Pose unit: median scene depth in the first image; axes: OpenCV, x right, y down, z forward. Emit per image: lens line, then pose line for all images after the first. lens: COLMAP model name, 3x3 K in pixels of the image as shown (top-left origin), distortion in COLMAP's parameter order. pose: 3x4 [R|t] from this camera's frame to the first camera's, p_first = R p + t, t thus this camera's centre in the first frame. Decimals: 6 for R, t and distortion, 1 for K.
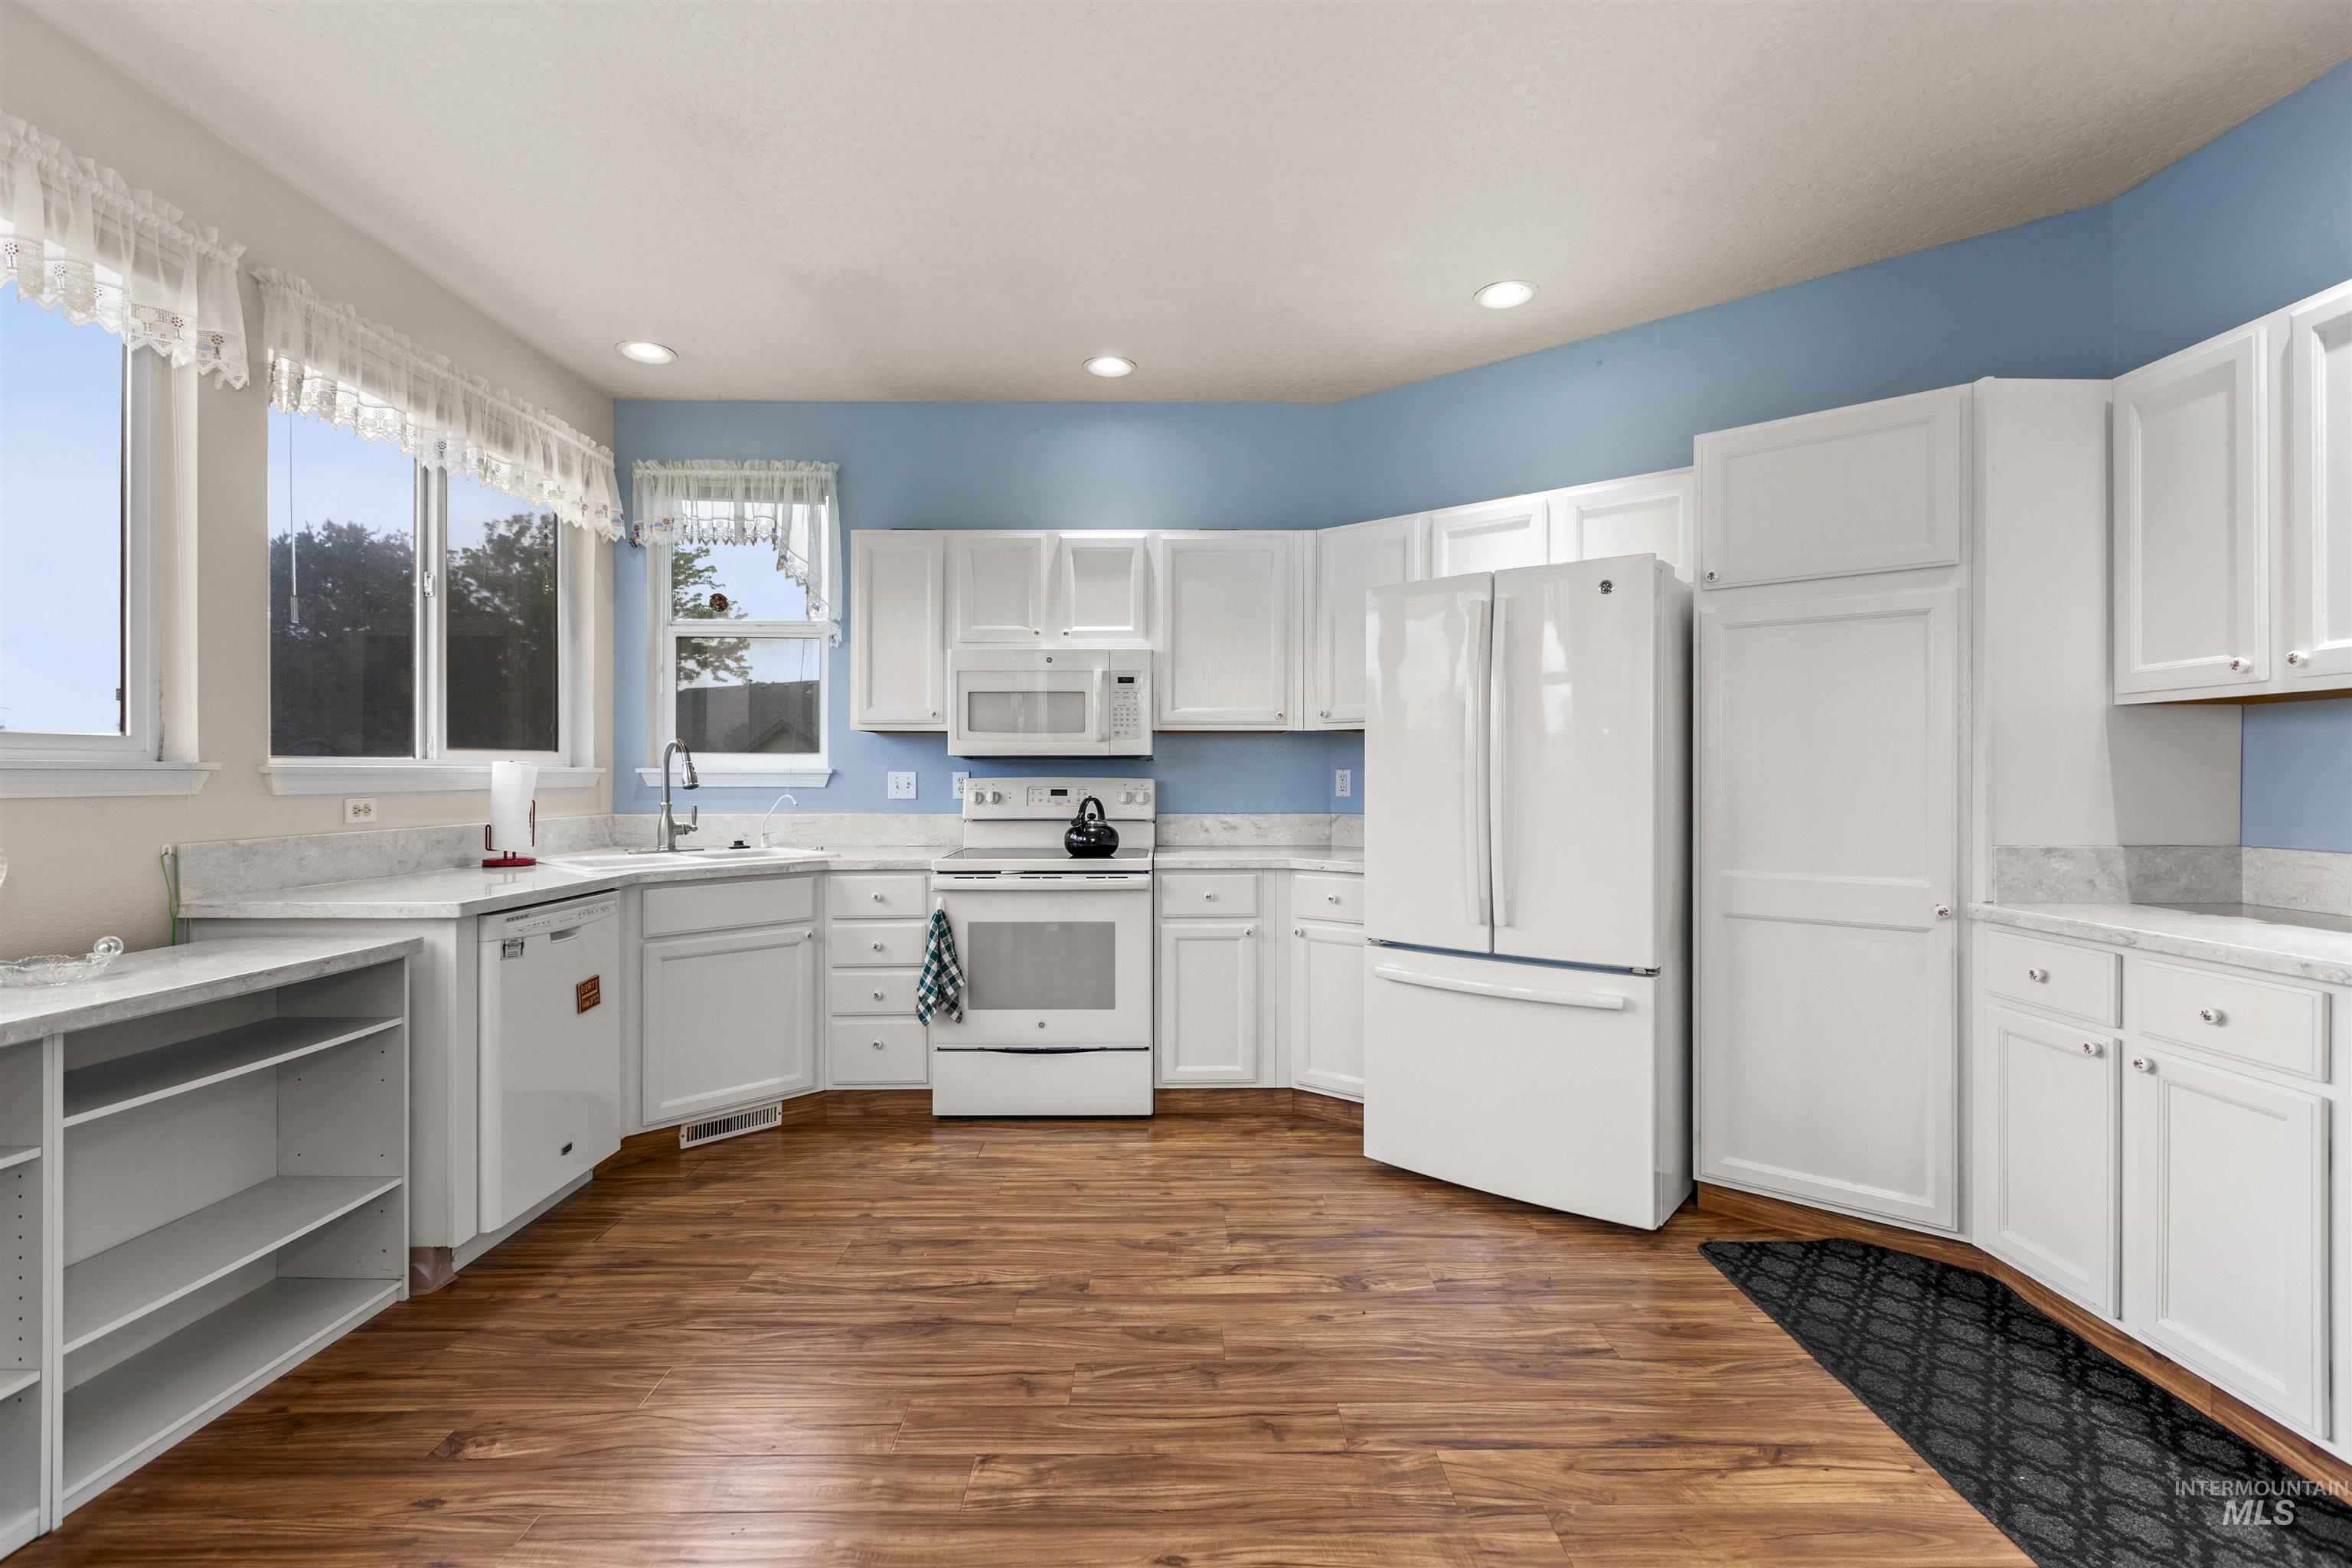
lens RADIAL K [[1071.0, 0, 1186.5], [0, 1071.0, 773.6], [0, 0, 1]] dist [-0.000270, 0.000560]
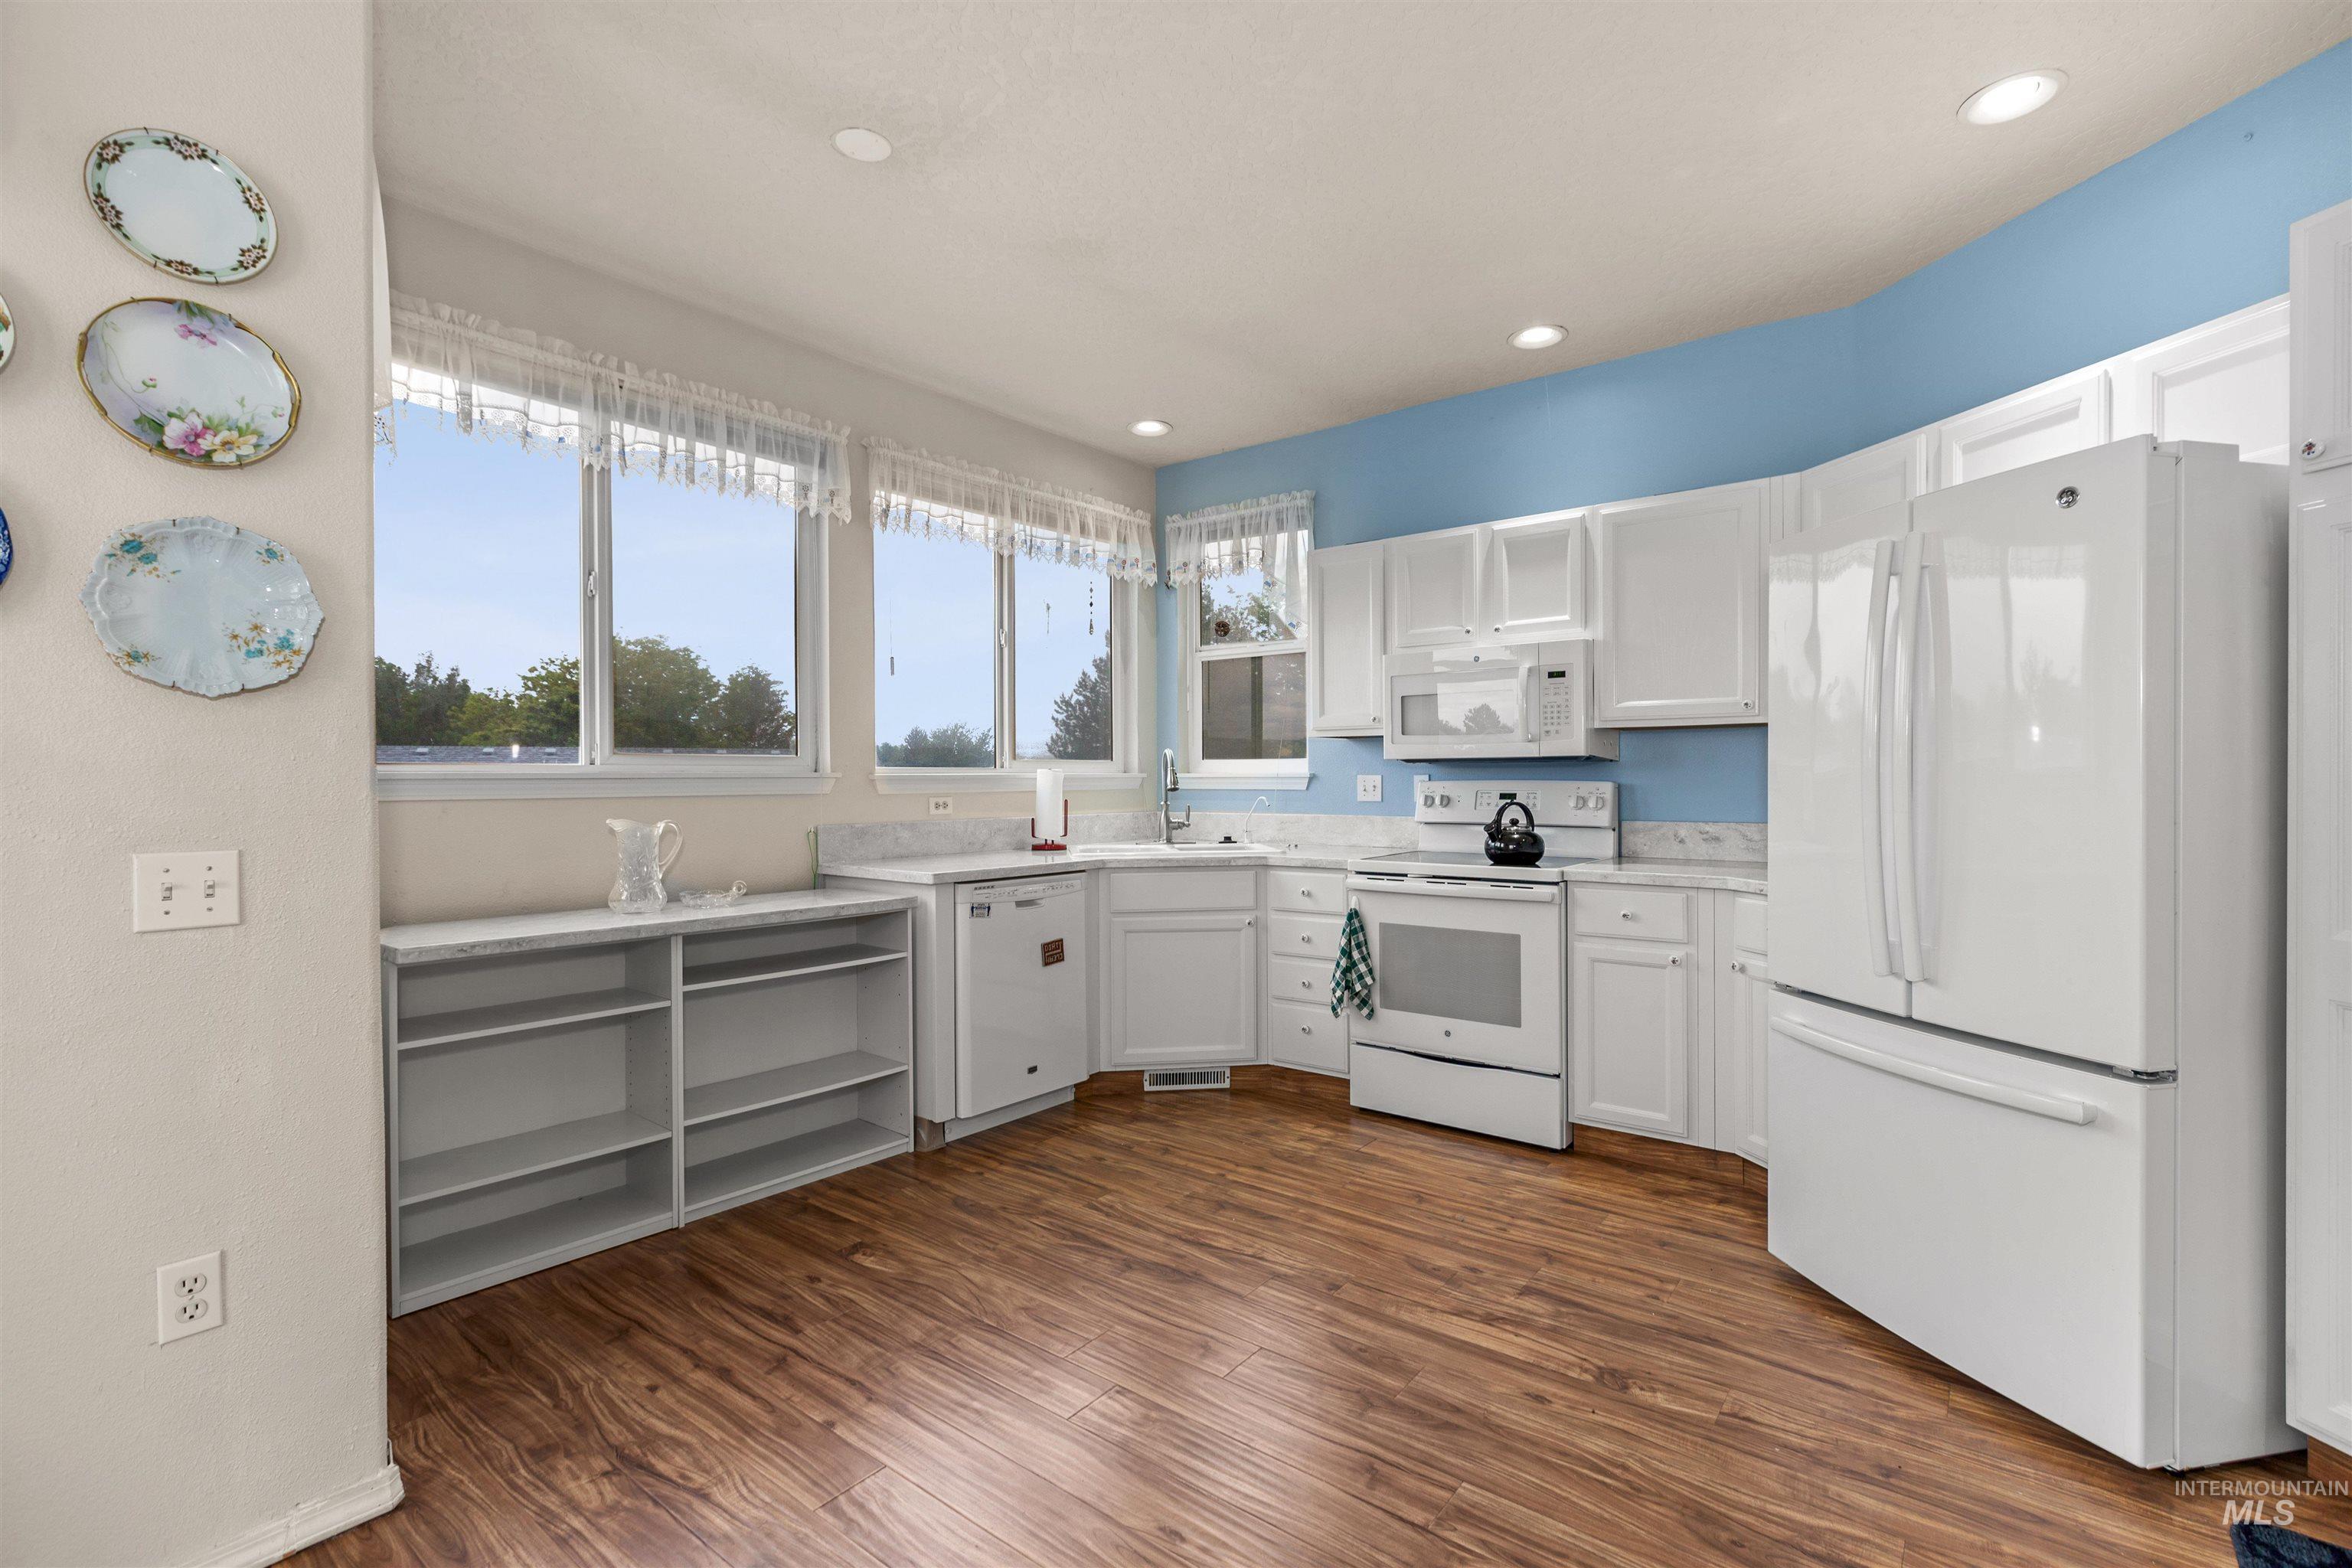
lens RADIAL K [[1064.1, 0, 1176.0], [0, 1064.1, 784.0], [0, 0, 1]] dist [-0.002551, 0.000170]
pose [[0.775728, -0.000504, -0.631067, 0.351378], [0.005519, 0.999967, 0.005985, -0.000492], [0.631043, -0.008126, 0.775705, 0.113052]]
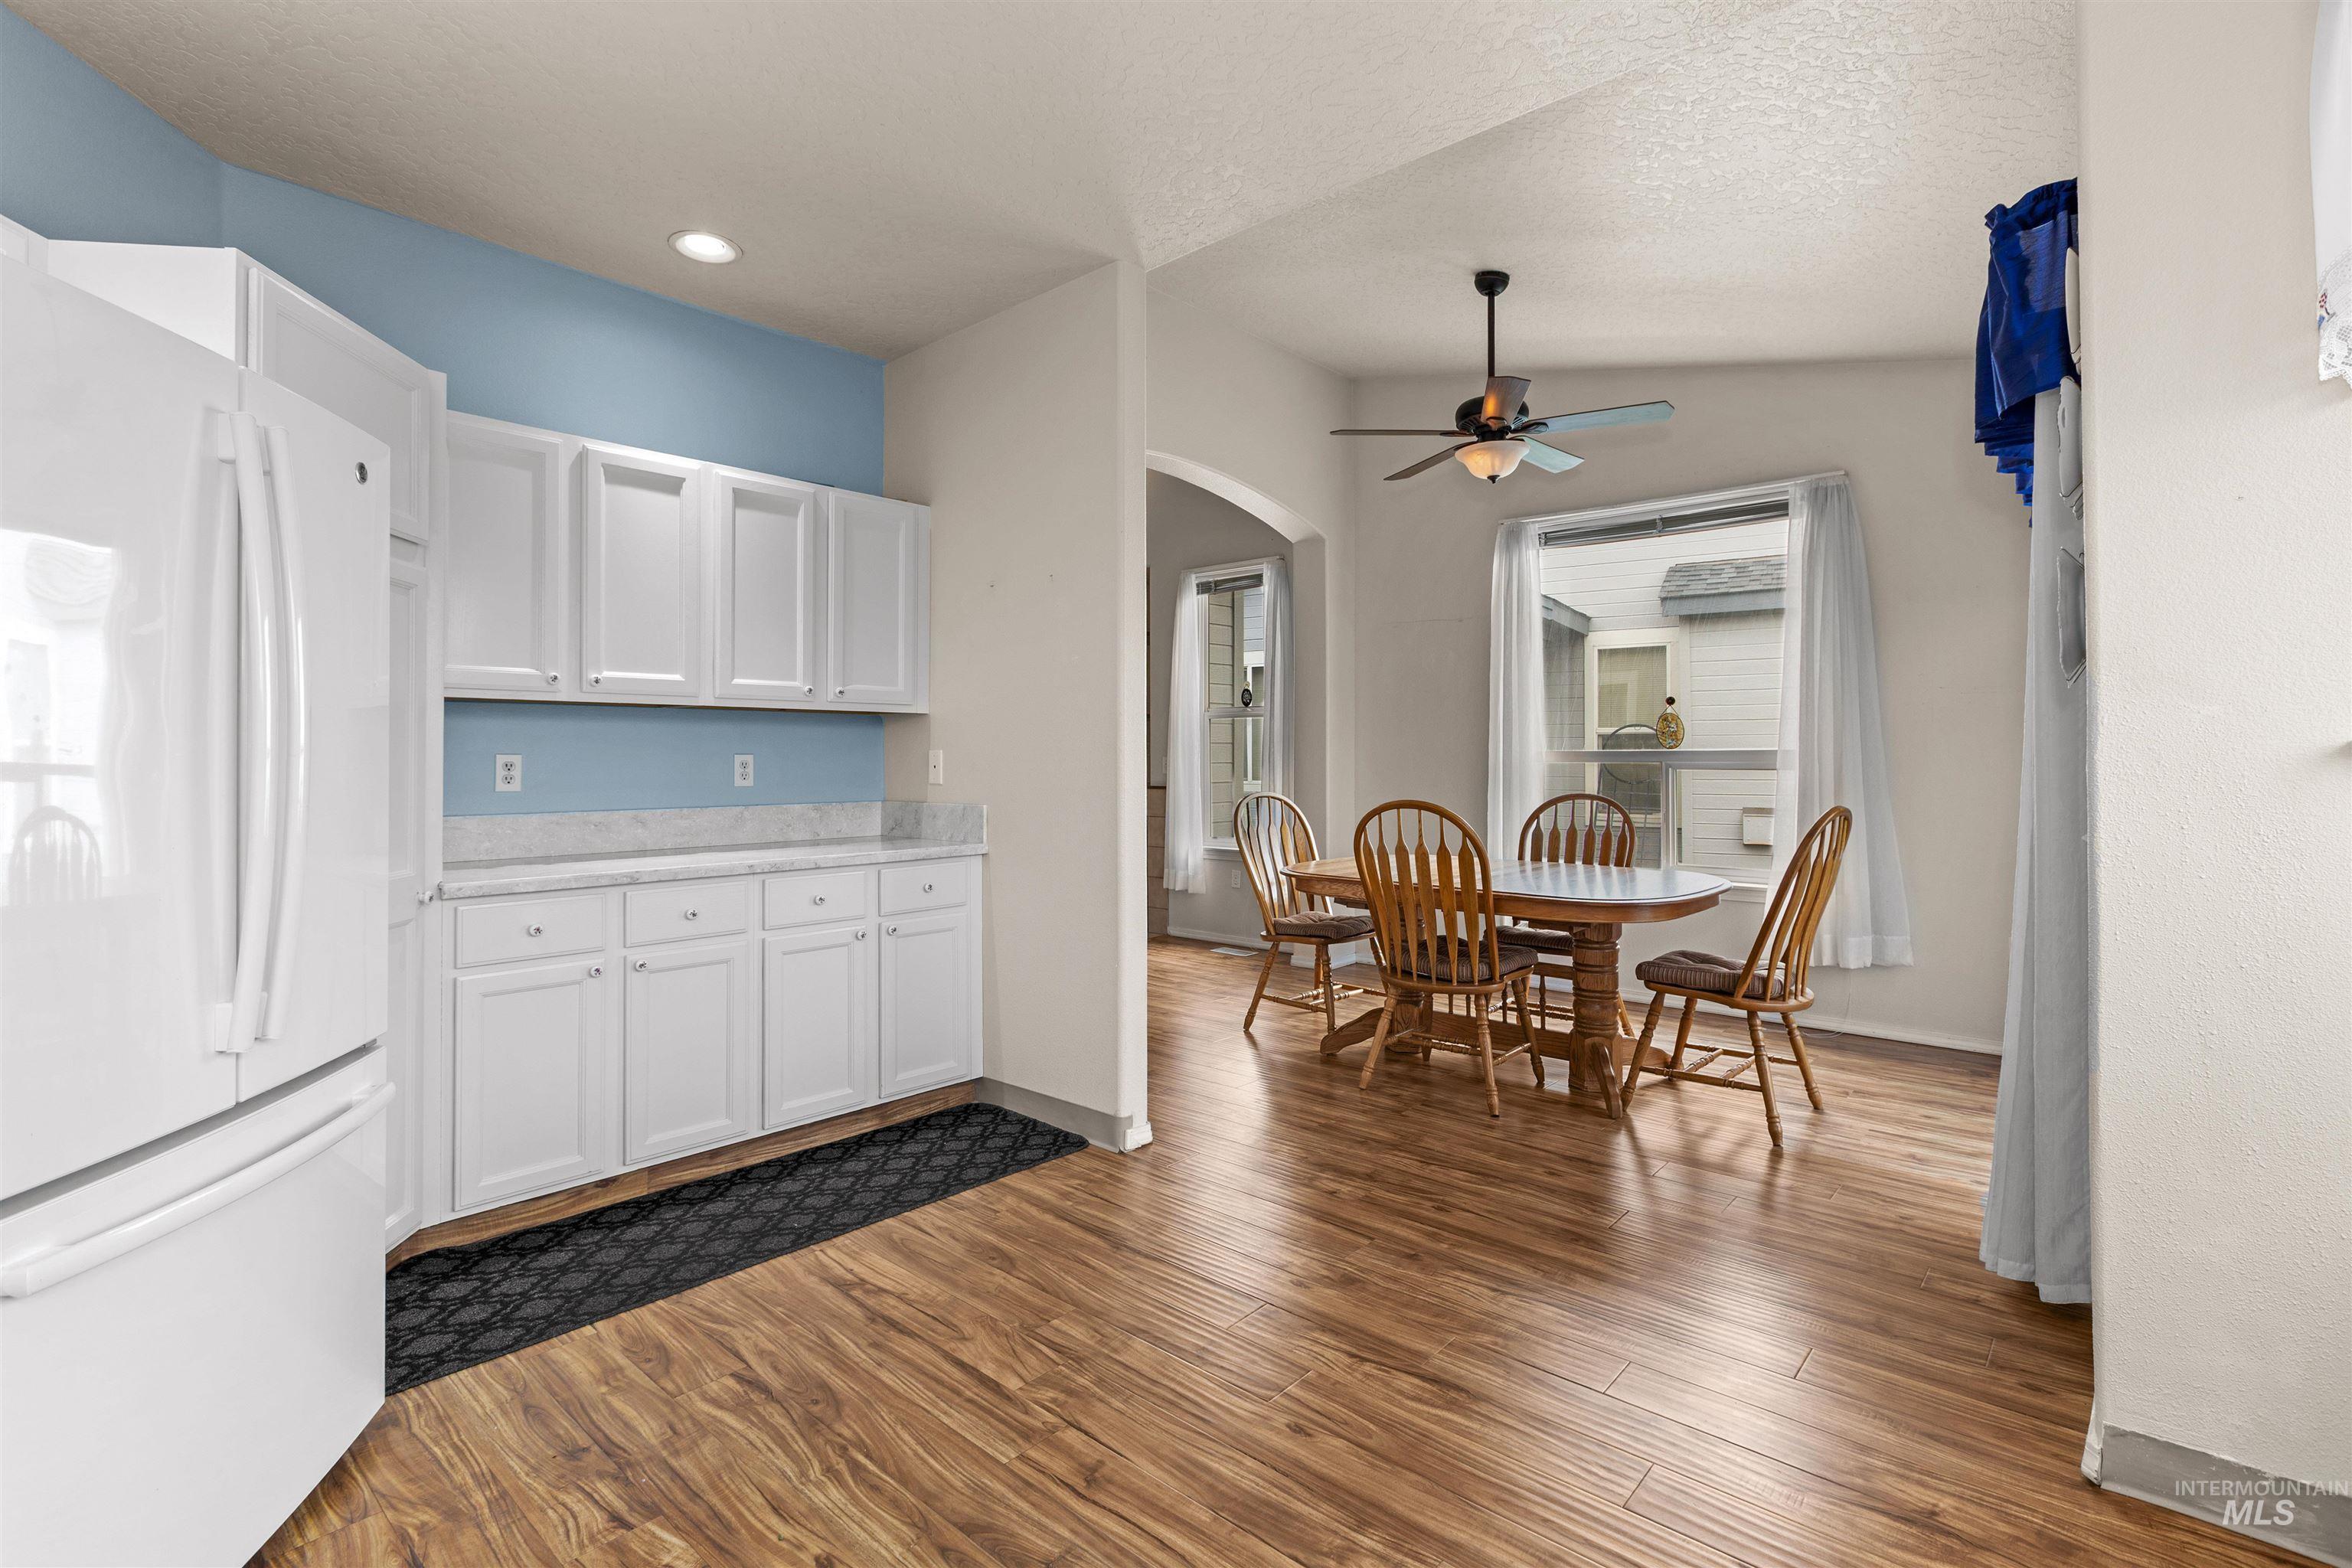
lens RADIAL K [[1085.0, 0, 1172.7], [0, 1085.0, 770.3], [0, 0, 1]] dist [-0.001984, -0.000535]
pose [[-0.733395, -0.003896, 0.679792, -0.389107], [-0.002603, 0.999992, 0.002923, 0.007574], [-0.679798, 0.000374, -0.733399, 1.068366]]
